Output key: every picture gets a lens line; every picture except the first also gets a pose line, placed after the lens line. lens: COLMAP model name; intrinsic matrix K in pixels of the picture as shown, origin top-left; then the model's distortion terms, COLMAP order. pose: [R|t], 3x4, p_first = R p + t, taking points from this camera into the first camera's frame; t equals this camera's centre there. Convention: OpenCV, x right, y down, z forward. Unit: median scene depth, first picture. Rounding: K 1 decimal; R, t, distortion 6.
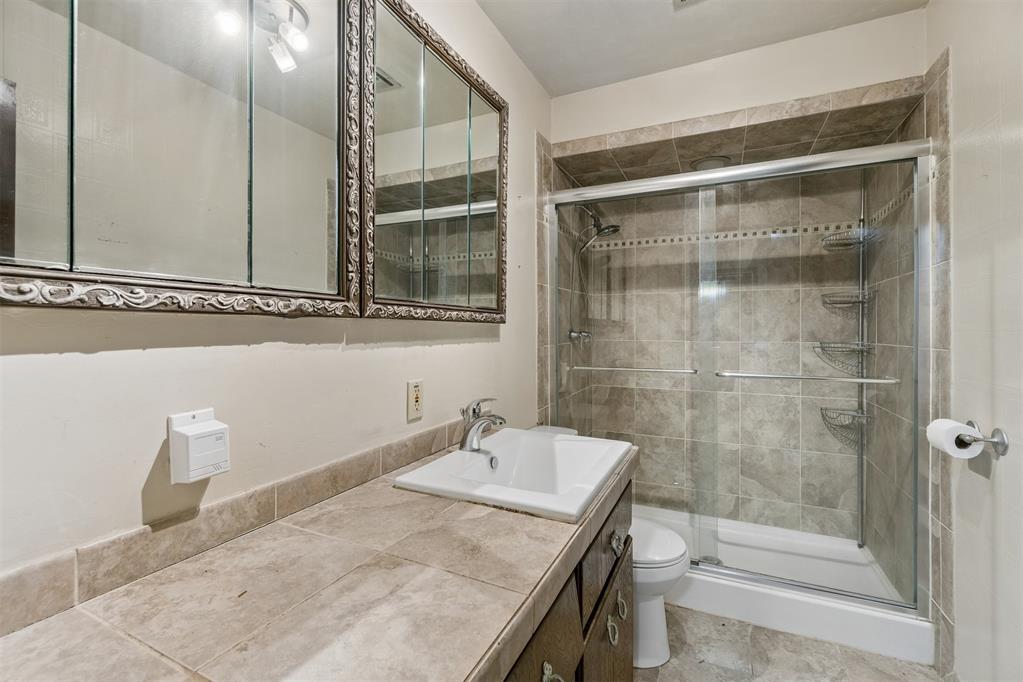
lens RADIAL K [[440.9, 0, 517.1], [0, 440.9, 325.7], [0, 0, 1]] dist [-0.007524, 0.002450]
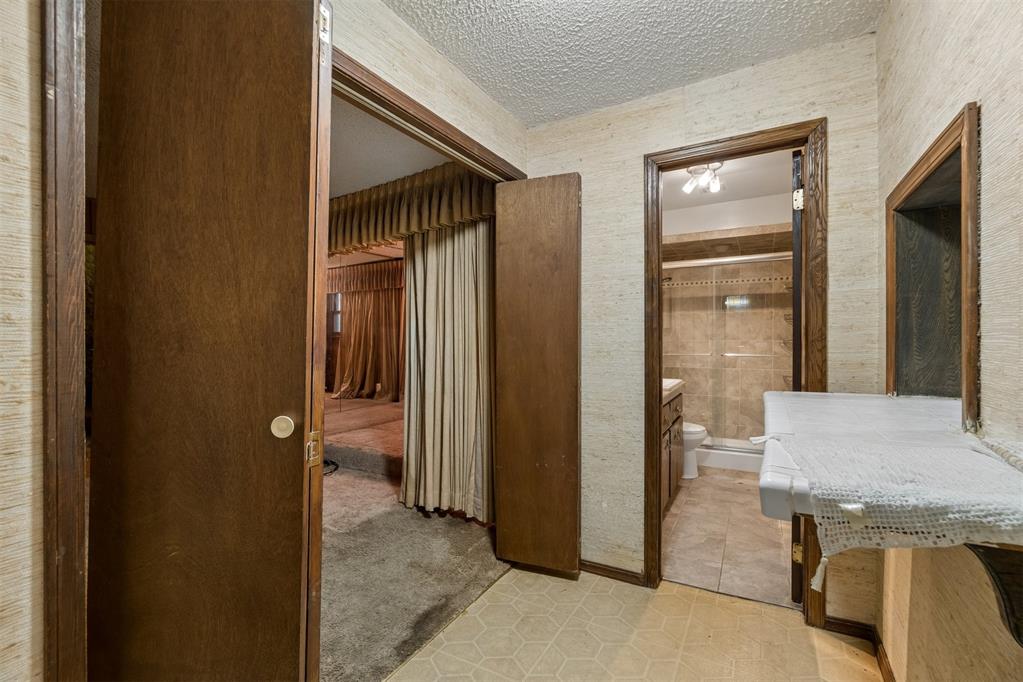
lens RADIAL K [[440.9, 0, 515.0], [0, 440.9, 340.9], [0, 0, 1]] dist [-0.007524, 0.002450]
pose [[0.997374, 0.000723, -0.072419, -0.332334], [-0.000117, 0.999965, 0.008364, 0.027454], [0.072423, -0.008333, 0.997339, -1.019115]]
